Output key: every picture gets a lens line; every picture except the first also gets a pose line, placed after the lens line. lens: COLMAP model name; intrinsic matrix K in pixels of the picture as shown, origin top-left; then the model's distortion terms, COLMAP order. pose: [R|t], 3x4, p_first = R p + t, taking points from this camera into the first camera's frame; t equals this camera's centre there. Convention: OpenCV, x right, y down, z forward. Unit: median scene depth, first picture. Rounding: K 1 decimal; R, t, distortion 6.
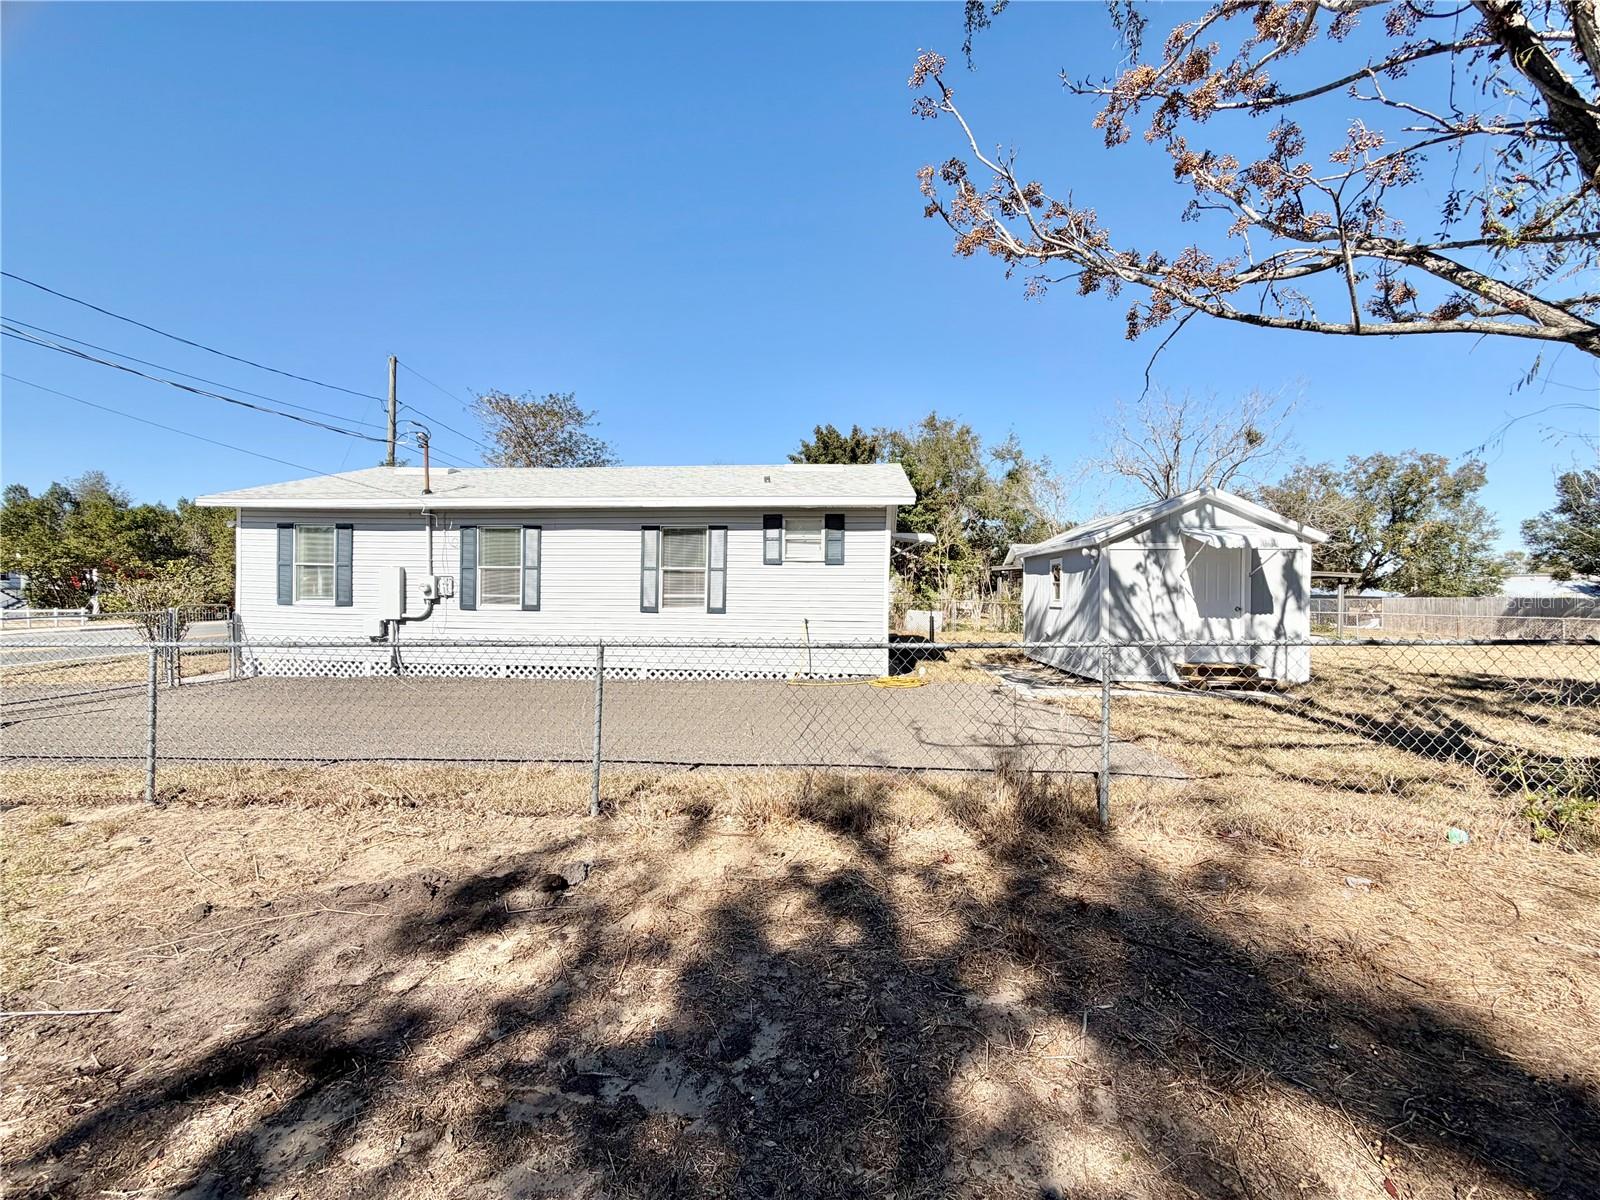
lens RADIAL K [[637.0, 0, 796.4], [0, 637.0, 599.6], [0, 0, 1]] dist [-0.000285, 0.000235]
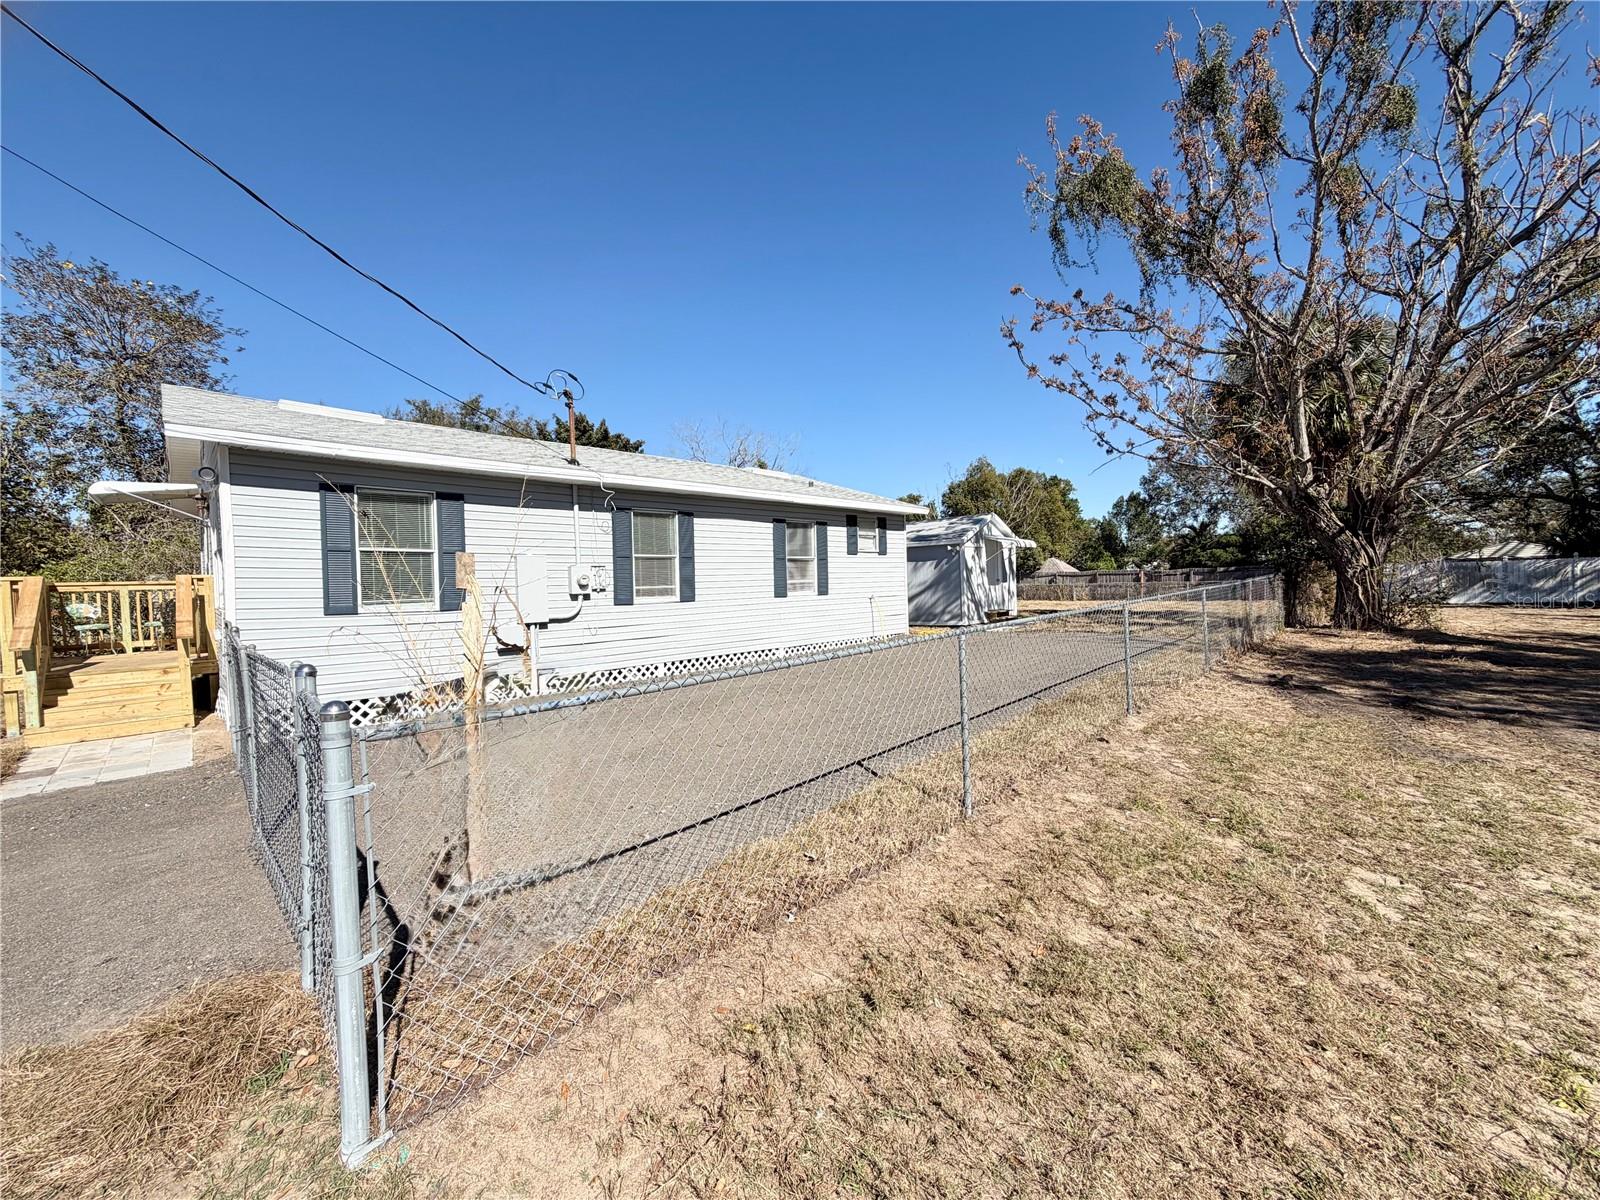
lens RADIAL K [[637.0, 0, 796.4], [0, 637.0, 599.6], [0, 0, 1]] dist [-0.000285, 0.000235]
pose [[0.627300, -0.050767, 0.777121, -1.047601], [0.020777, 0.998609, 0.048464, -0.028711], [-0.778501, -0.014255, 0.627482, 0.272431]]
